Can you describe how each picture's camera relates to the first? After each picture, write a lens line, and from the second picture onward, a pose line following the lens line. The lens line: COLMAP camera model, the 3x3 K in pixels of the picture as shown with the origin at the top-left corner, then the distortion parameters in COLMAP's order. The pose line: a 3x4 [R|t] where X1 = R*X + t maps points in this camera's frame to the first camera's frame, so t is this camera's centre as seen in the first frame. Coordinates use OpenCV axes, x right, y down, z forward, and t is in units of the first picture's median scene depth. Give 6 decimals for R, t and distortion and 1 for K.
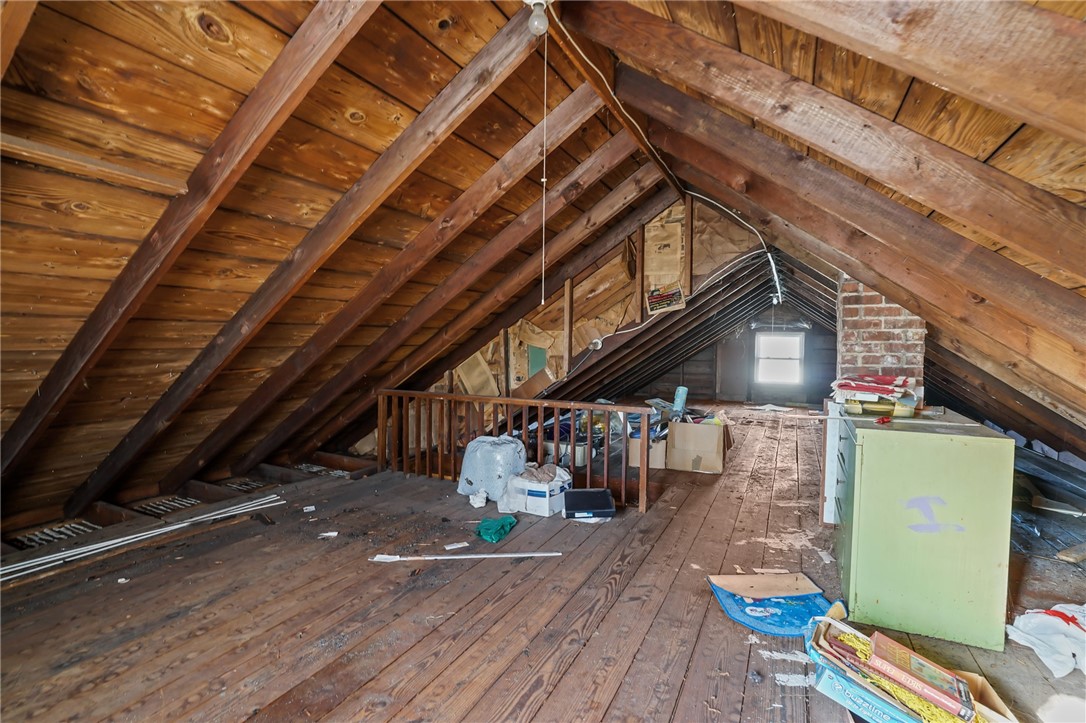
lens RADIAL K [[530.1, 0, 552.3], [0, 530.1, 365.5], [0, 0, 1]] dist [0.004997, -0.002794]
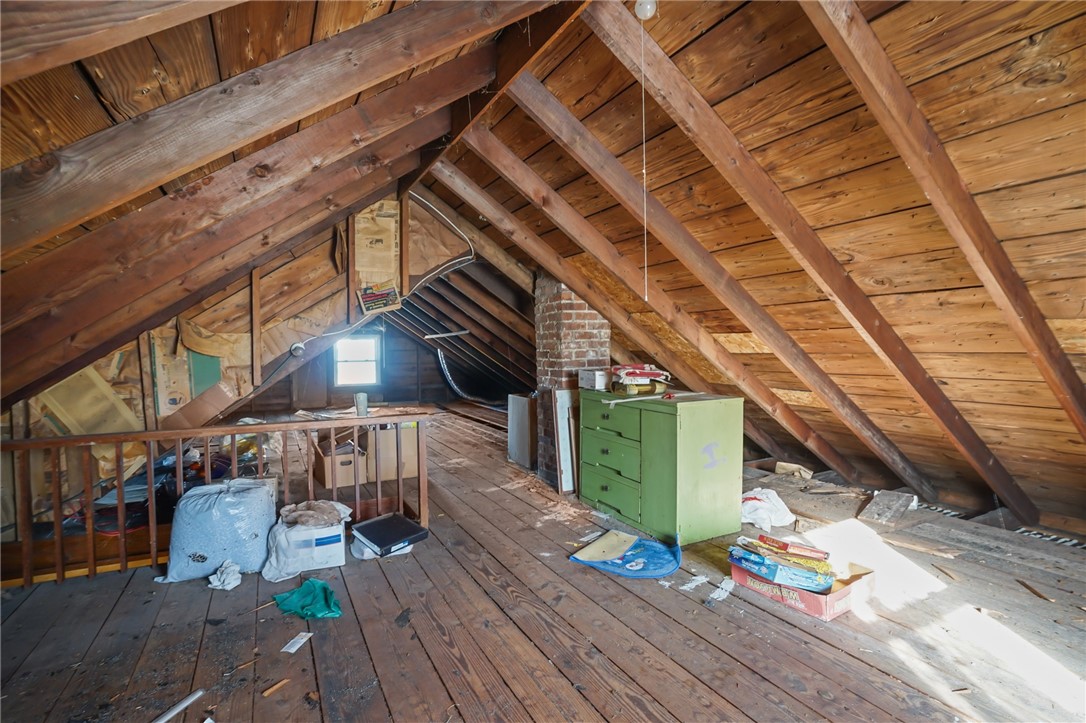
lens RADIAL K [[530.1, 0, 550.3], [0, 530.1, 355.7], [0, 0, 1]] dist [0.004997, -0.002794]
pose [[0.633909, -0.036289, 0.772556, -0.427723], [0.055921, 0.998435, 0.001014, -0.012487], [-0.771383, 0.042559, 0.634946, 0.251925]]
